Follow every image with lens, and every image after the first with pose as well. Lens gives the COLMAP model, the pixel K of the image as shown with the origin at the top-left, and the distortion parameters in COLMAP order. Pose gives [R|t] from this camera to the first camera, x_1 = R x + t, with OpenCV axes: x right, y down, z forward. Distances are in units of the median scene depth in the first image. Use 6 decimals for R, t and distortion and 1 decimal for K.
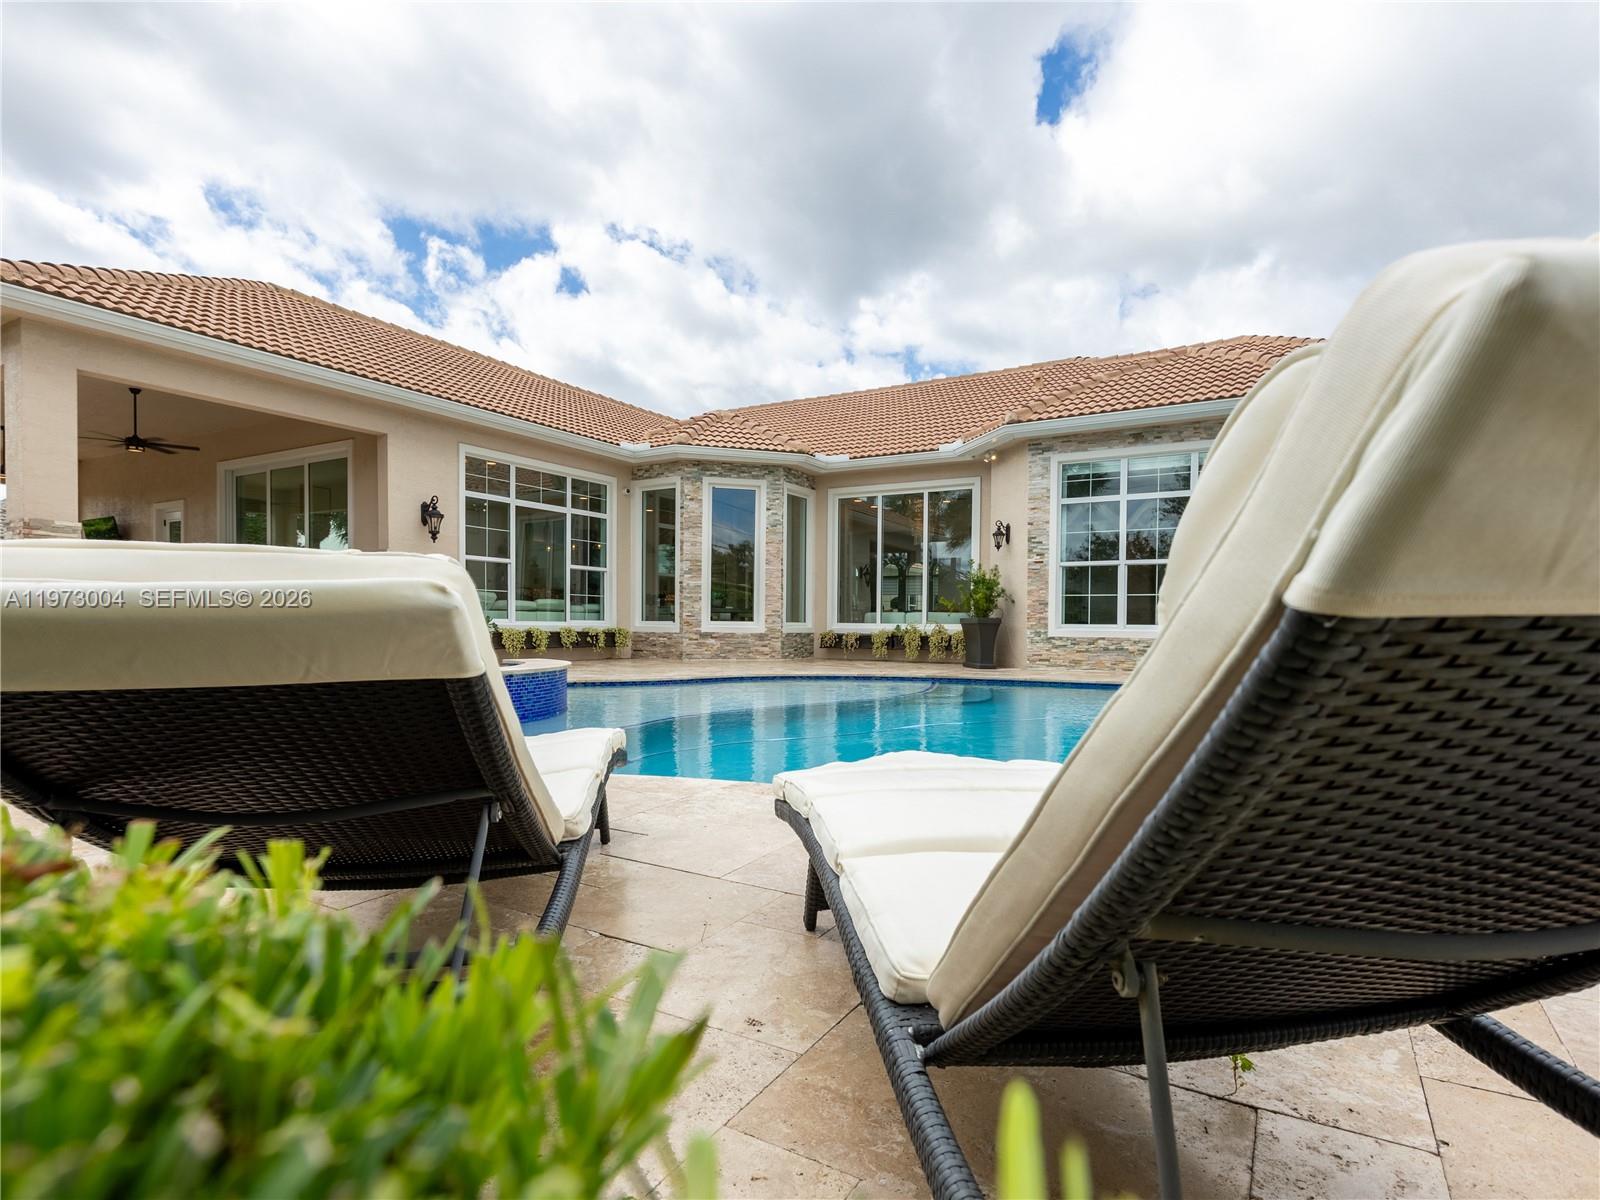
lens RADIAL K [[839.1, 0, 804.8], [0, 839.1, 640.6], [0, 0, 1]] dist [0.002774, 0.000308]
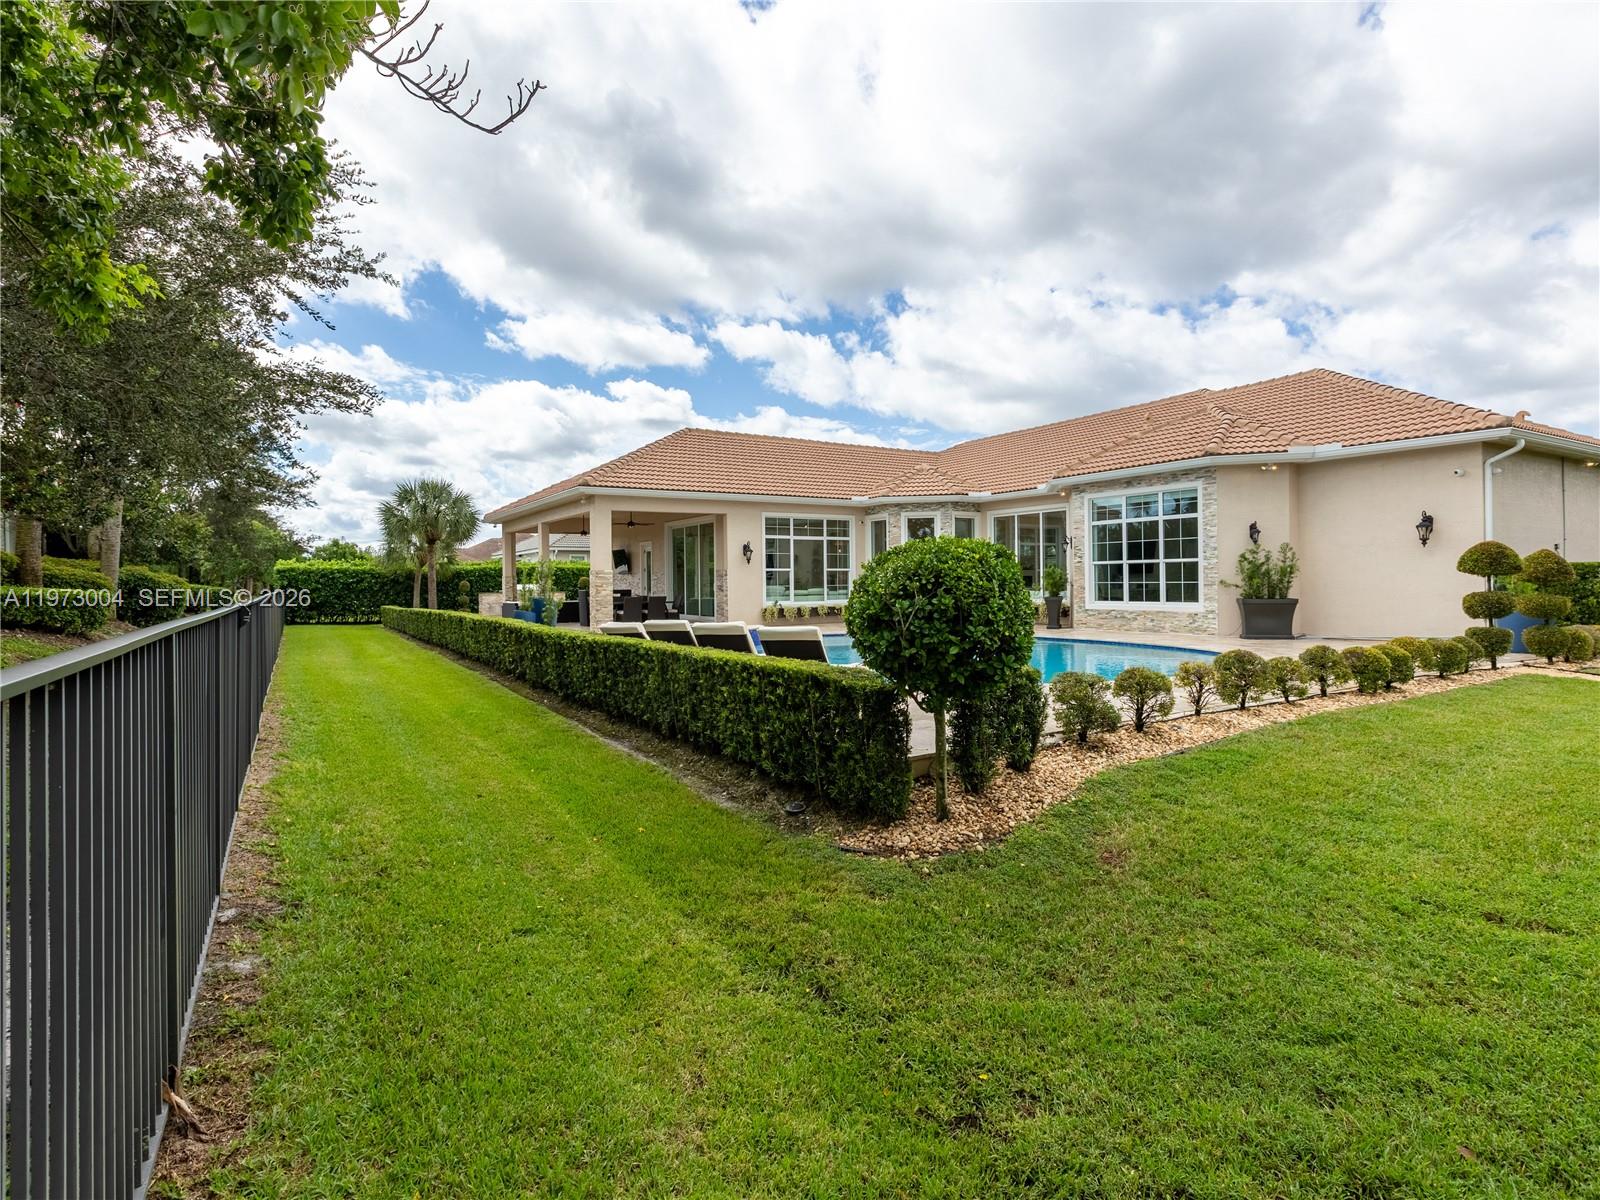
lens RADIAL K [[813.2, 0, 793.3], [0, 813.2, 579.4], [0, 0, 1]] dist [0.001981, 0.000473]
pose [[0.882043, -0.023441, -0.470585, 0.475348], [0.012521, 0.999575, -0.026322, -0.024290], [0.471002, 0.017325, 0.881962, -0.554429]]
